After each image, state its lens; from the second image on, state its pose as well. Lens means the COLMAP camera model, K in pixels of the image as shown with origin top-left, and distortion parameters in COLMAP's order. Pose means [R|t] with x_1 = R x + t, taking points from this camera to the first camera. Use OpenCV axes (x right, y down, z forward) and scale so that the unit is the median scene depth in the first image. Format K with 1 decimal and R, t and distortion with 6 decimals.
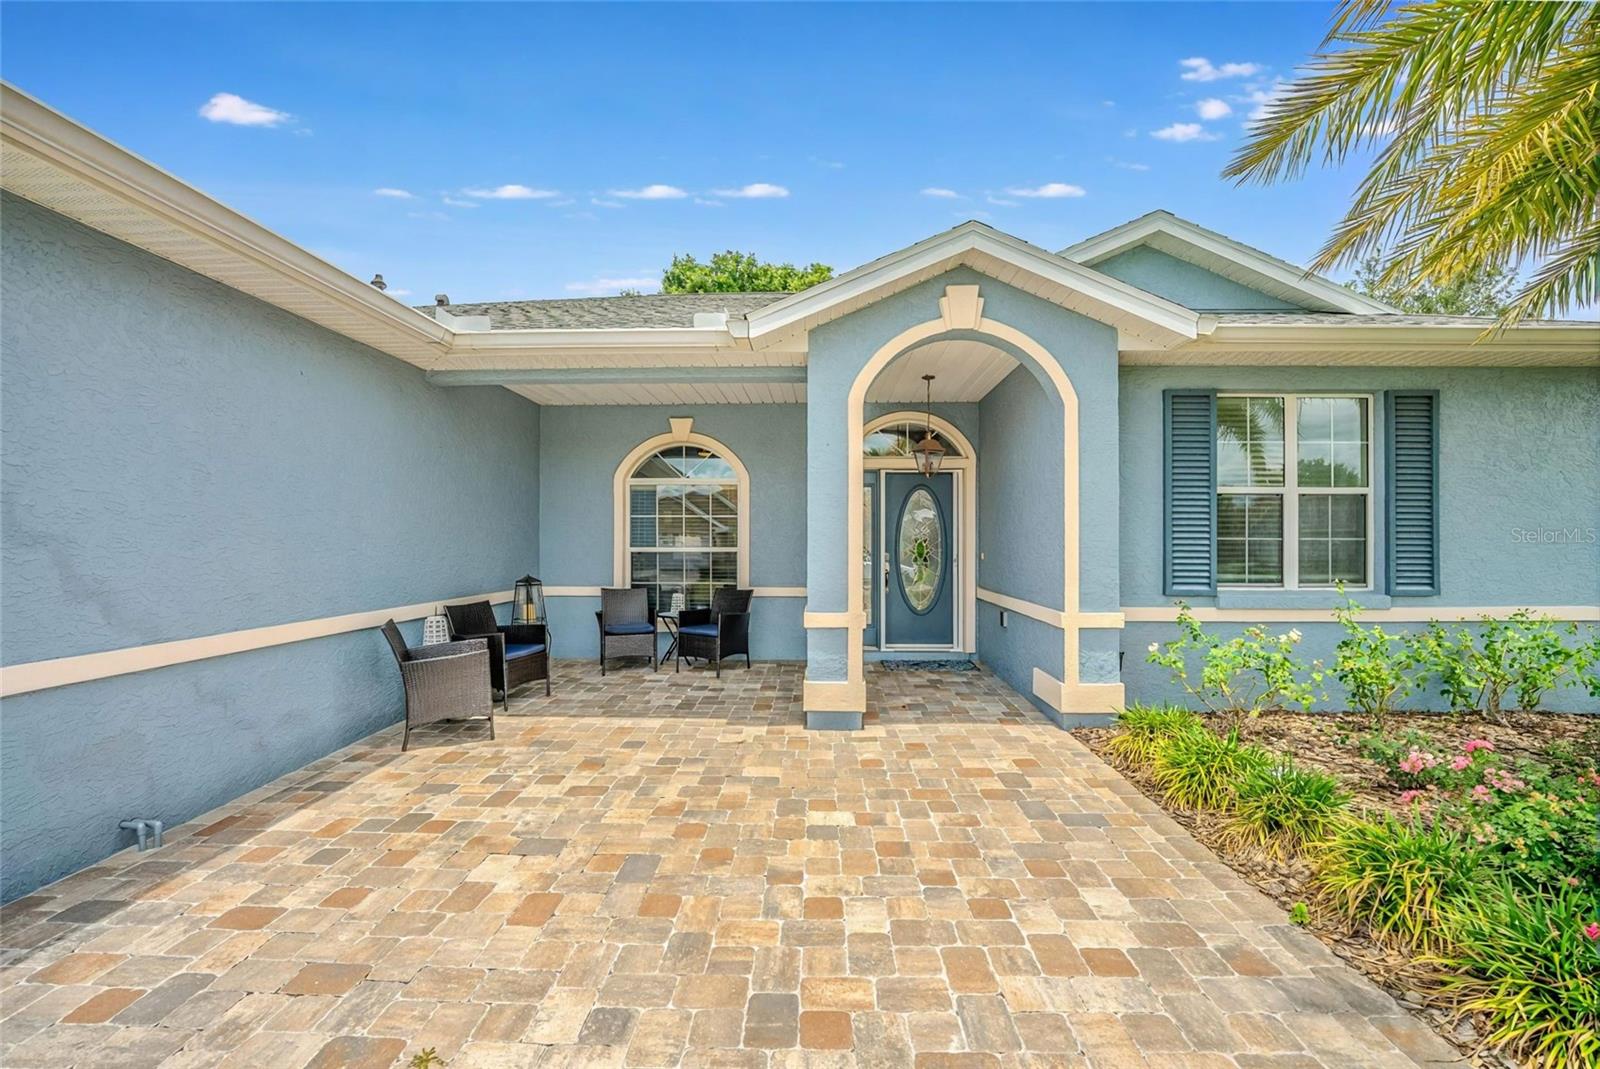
lens RADIAL K [[668.4, 0, 798.2], [0, 668.4, 534.9], [0, 0, 1]] dist [-0.022001, 0.000463]
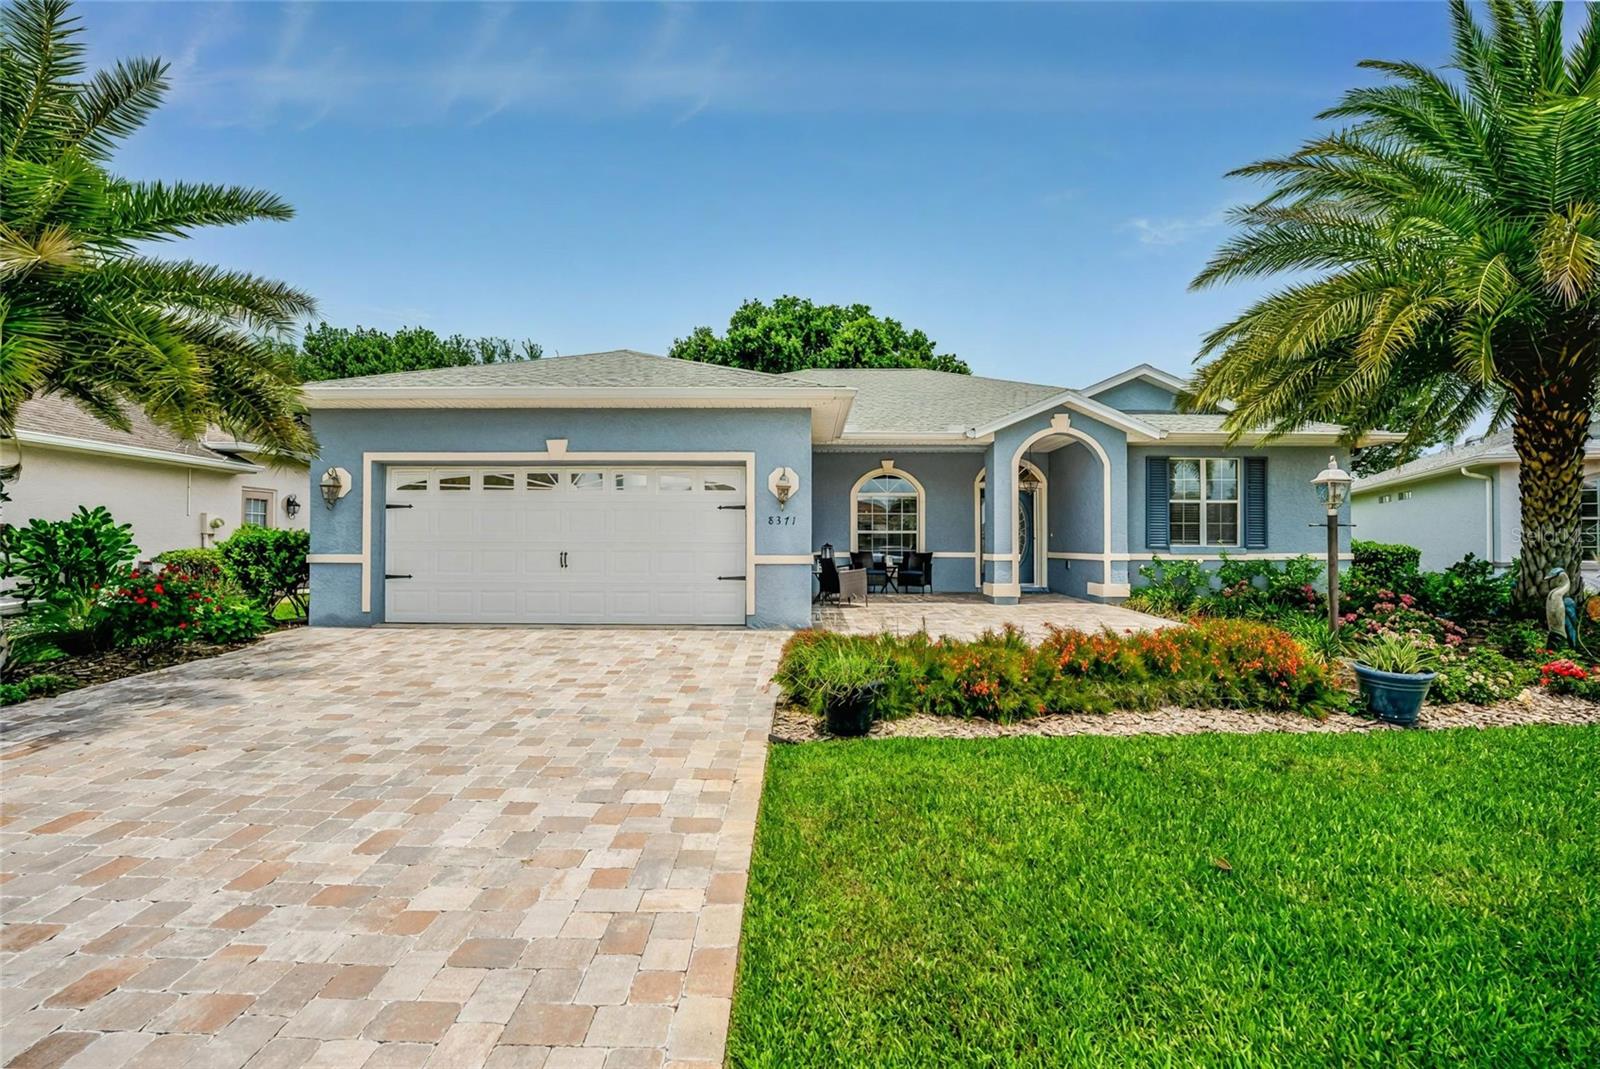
lens RADIAL K [[668.4, 0, 798.2], [0, 668.4, 534.9], [0, 0, 1]] dist [-0.022001, 0.000463]
pose [[0.999945, 0.002914, 0.010075, -0.970839], [-0.002831, 0.999962, -0.008255, 0.101674], [-0.010099, 0.008226, 0.999915, -1.837976]]
